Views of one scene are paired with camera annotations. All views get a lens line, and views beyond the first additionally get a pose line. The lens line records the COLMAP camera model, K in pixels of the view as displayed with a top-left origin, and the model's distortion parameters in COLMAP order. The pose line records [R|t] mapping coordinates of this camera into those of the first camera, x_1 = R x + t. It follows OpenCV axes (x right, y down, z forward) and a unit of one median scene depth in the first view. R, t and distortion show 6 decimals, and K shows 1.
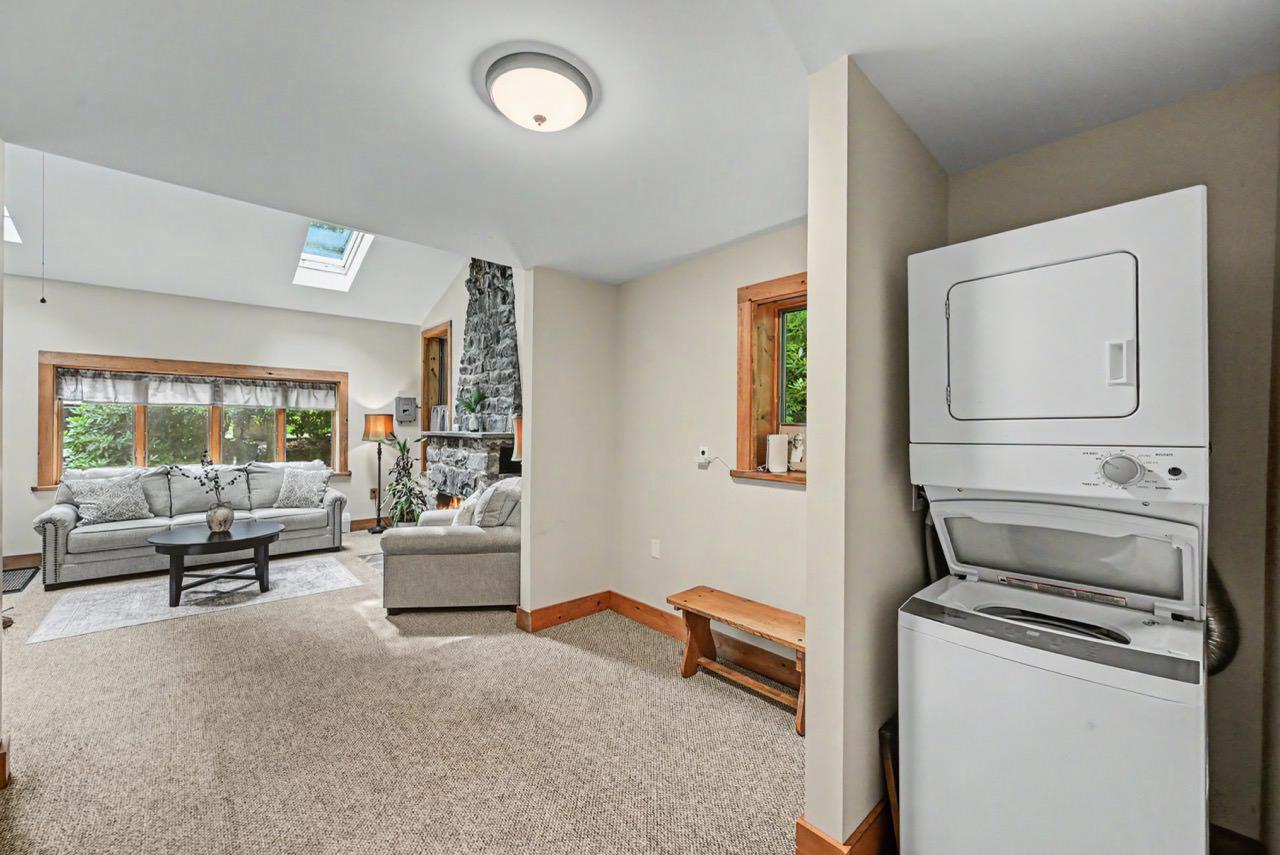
lens RADIAL K [[505.0, 0, 634.3], [0, 505.0, 428.7], [0, 0, 1]] dist [0.003862, -0.000557]
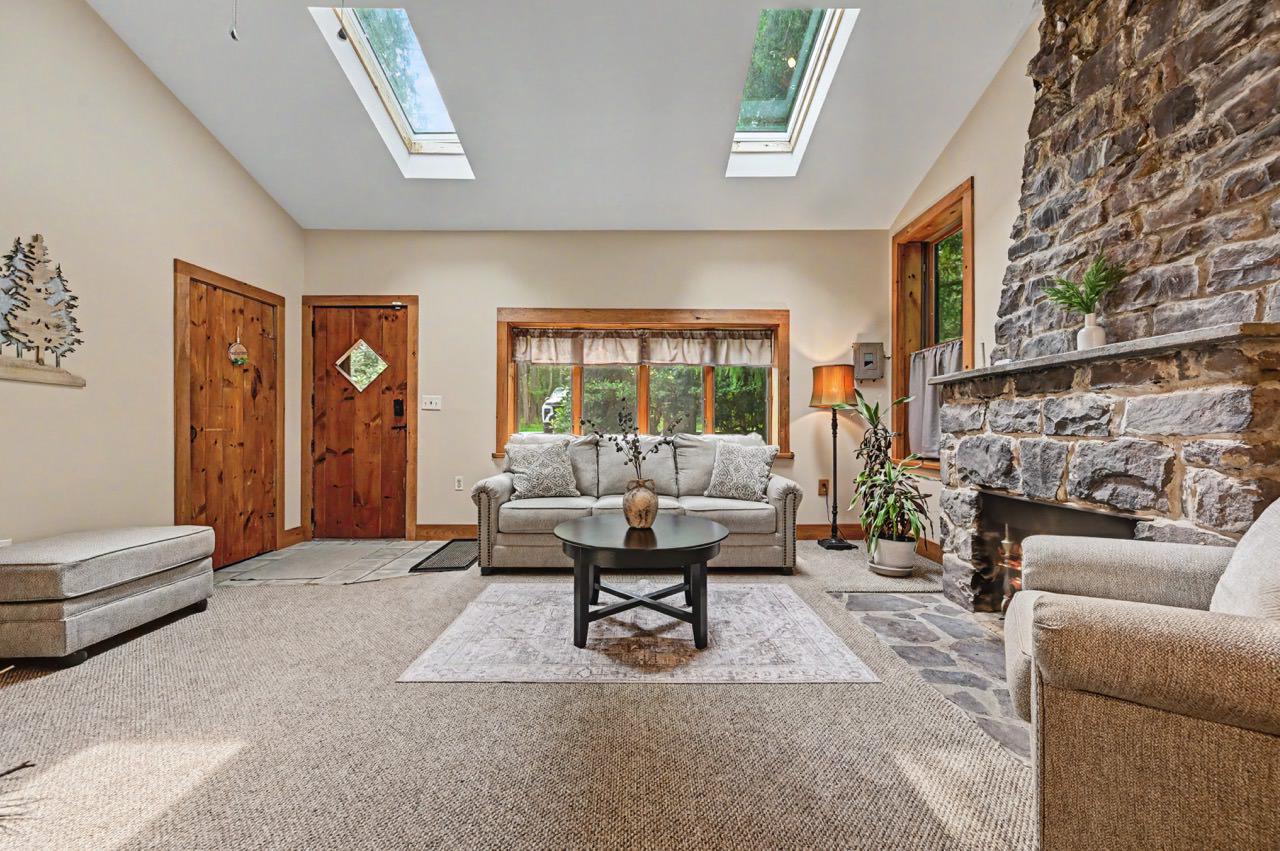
lens RADIAL K [[505.0, 0, 641.4], [0, 505.0, 429.7], [0, 0, 1]] dist [0.003862, -0.000557]
pose [[0.753546, -0.007457, -0.657353, -0.319506], [0.003970, 0.999969, -0.006792, 0.068486], [0.657383, 0.002509, 0.753552, 0.416658]]
